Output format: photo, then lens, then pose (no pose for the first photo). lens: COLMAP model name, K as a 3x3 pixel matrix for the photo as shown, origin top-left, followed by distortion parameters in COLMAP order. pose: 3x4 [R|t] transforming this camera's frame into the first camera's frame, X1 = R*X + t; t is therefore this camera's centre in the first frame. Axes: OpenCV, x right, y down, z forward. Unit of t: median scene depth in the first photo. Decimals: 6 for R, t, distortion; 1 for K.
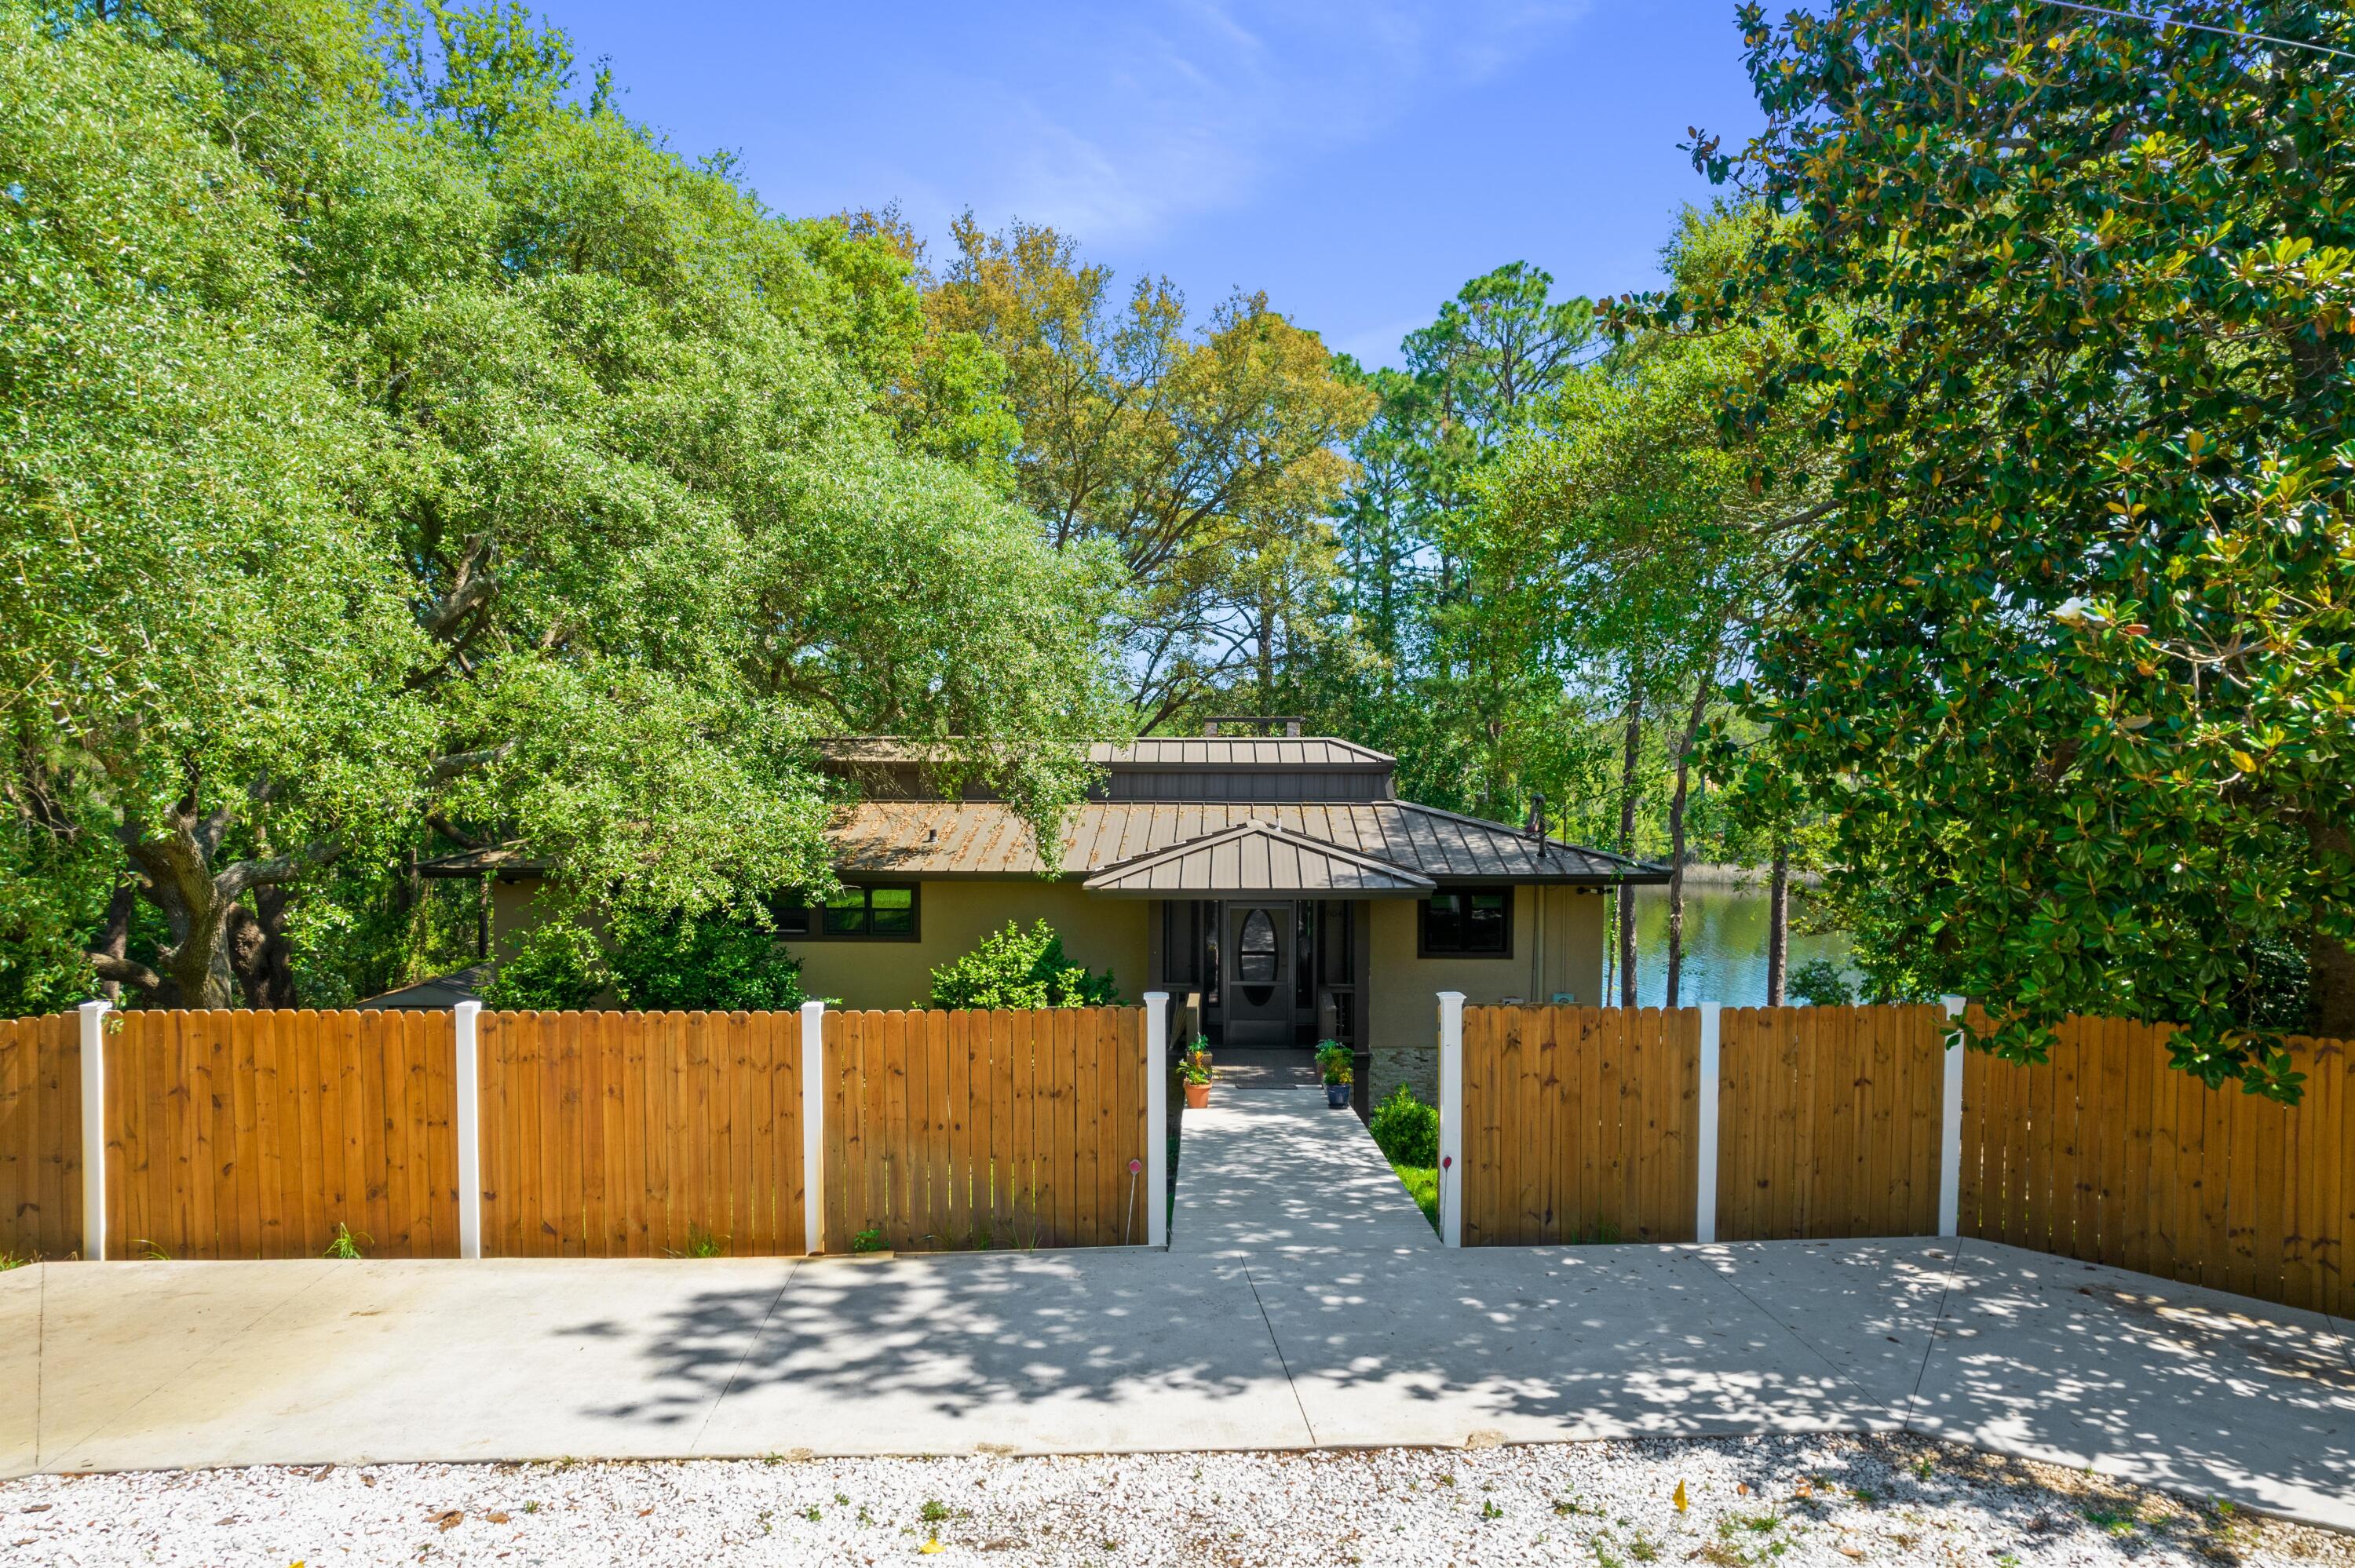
lens RADIAL K [[1510.3, 0, 1160.9], [0, 1510.3, 783.5], [0, 0, 1]] dist [-0.039287, 0.000448]
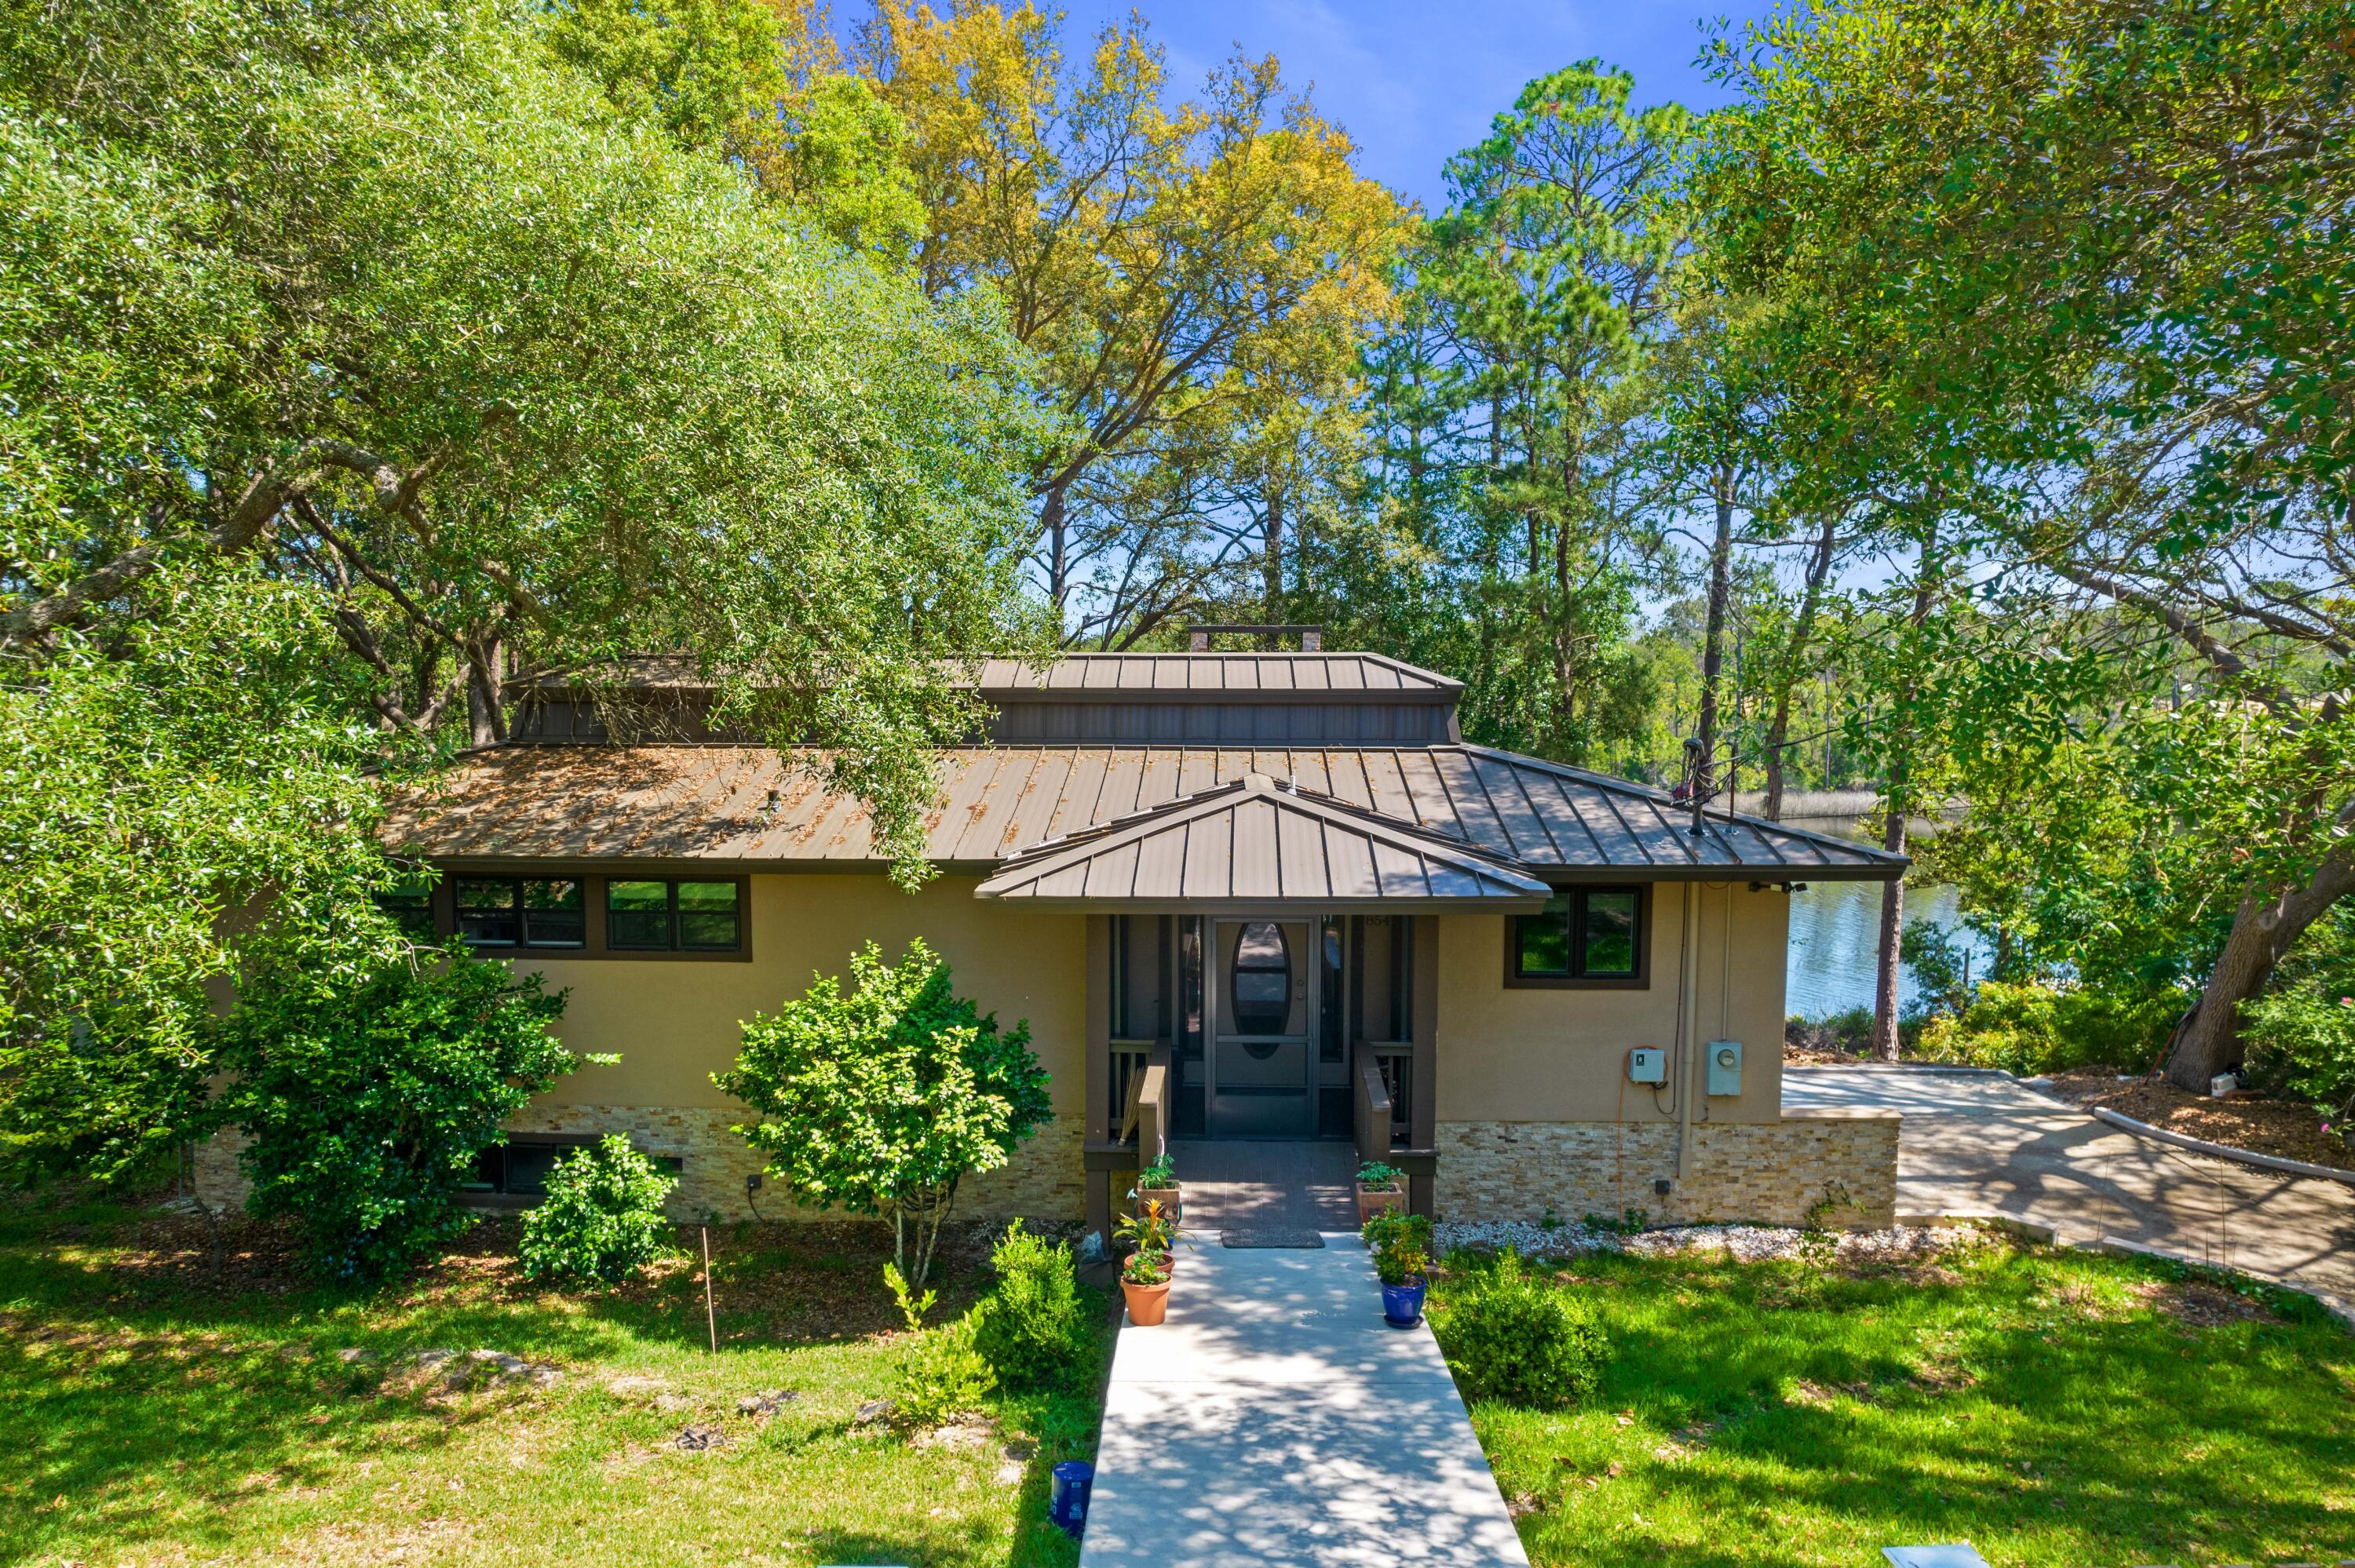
lens RADIAL K [[1510.3, 0, 1160.9], [0, 1510.3, 783.5], [0, 0, 1]] dist [-0.039287, 0.000448]
pose [[0.999986, -0.000469, -0.005227, 0.024157], [0.000740, 0.998650, 0.051934, -0.007280], [0.005195, -0.051937, 0.998637, 0.344823]]
